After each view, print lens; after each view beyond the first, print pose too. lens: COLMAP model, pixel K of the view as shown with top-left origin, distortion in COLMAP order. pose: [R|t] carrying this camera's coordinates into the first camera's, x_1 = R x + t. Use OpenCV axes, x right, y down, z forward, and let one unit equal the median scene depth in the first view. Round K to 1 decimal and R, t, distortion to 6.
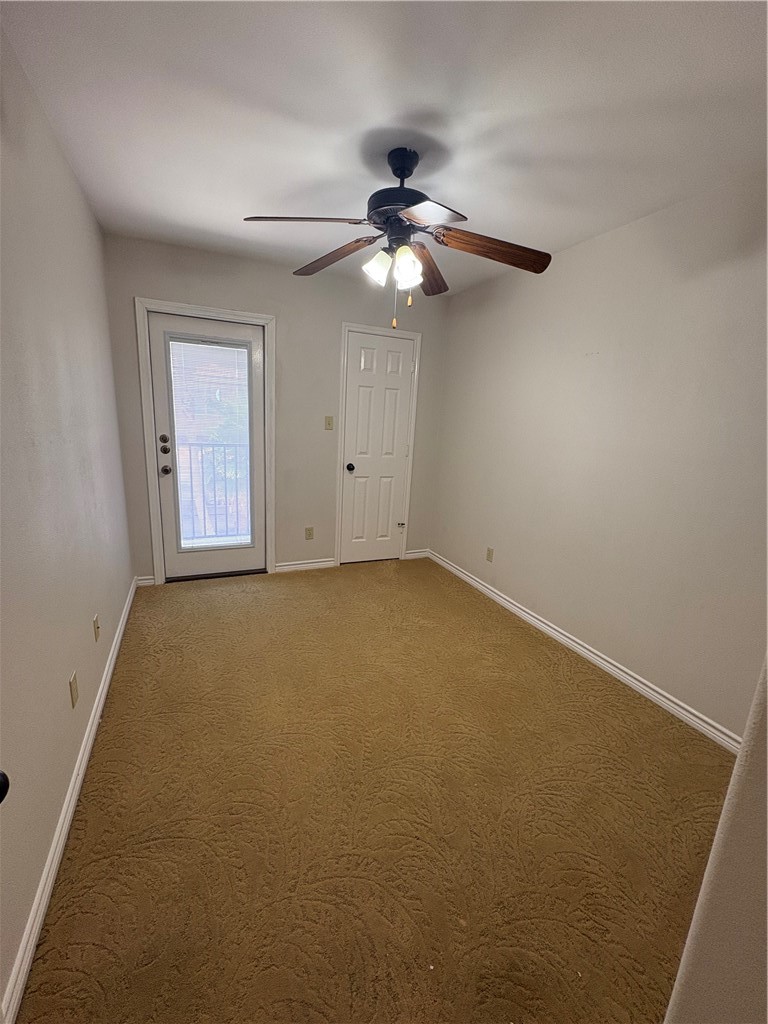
lens RADIAL K [[428.8, 0, 384.0], [0, 428.8, 512.0], [0, 0, 1]] dist [-0.000851, -0.000158]
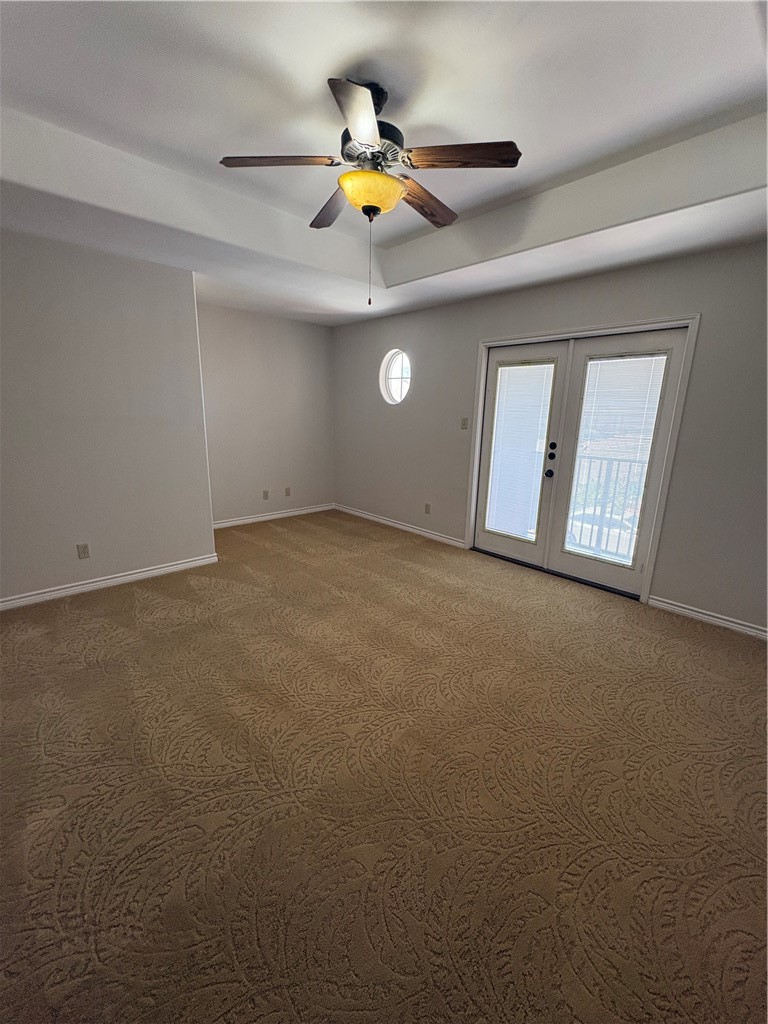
lens RADIAL K [[428.8, 0, 384.0], [0, 428.8, 512.0], [0, 0, 1]] dist [-0.000851, -0.000158]
pose [[0.324944, 0.181268, -0.928199, 0.446953], [-0.224043, 0.968276, 0.110662, -0.024232], [0.918812, 0.171997, 0.355247, 0.196021]]
